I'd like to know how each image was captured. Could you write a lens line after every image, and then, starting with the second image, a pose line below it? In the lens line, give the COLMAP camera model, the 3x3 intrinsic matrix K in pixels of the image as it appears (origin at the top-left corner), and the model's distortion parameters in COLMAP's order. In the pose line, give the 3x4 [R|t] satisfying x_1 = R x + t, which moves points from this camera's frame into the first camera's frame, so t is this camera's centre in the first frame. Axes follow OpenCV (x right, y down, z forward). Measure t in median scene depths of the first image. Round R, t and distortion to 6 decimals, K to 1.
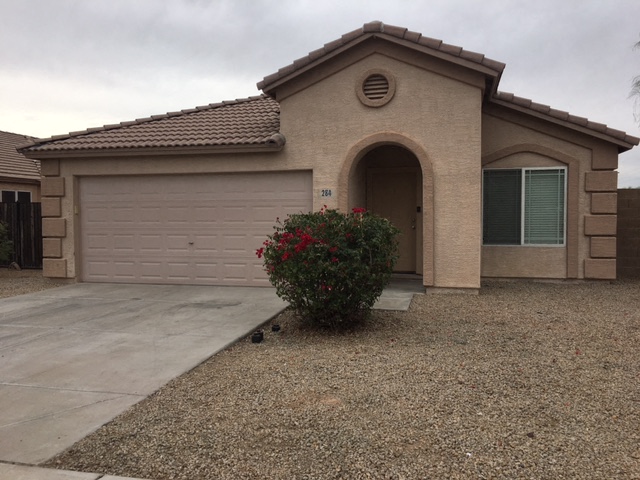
lens RADIAL K [[558.1, 0, 319.8], [0, 558.1, 240.2], [0, 0, 1]] dist [-0.001312, 0.001557]
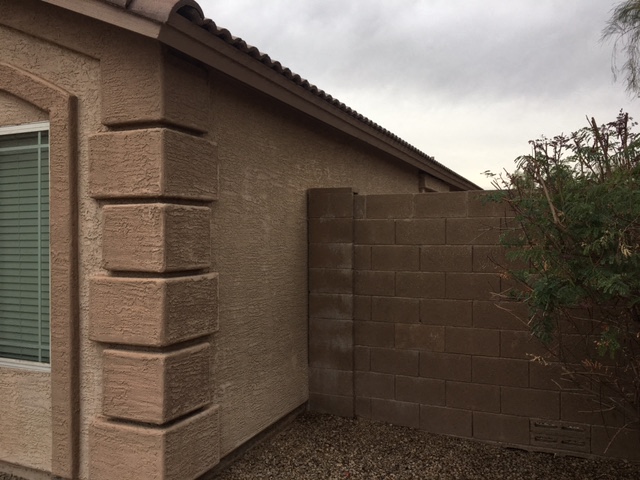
lens RADIAL K [[558.1, 0, 319.4], [0, 558.1, 238.7], [0, 0, 1]] dist [-0.001312, 0.001557]
pose [[0.987917, -0.003581, -0.154942, 0.643637], [-0.001483, 0.999469, -0.032559, -0.055423], [0.154976, 0.032396, 0.987387, 0.714460]]
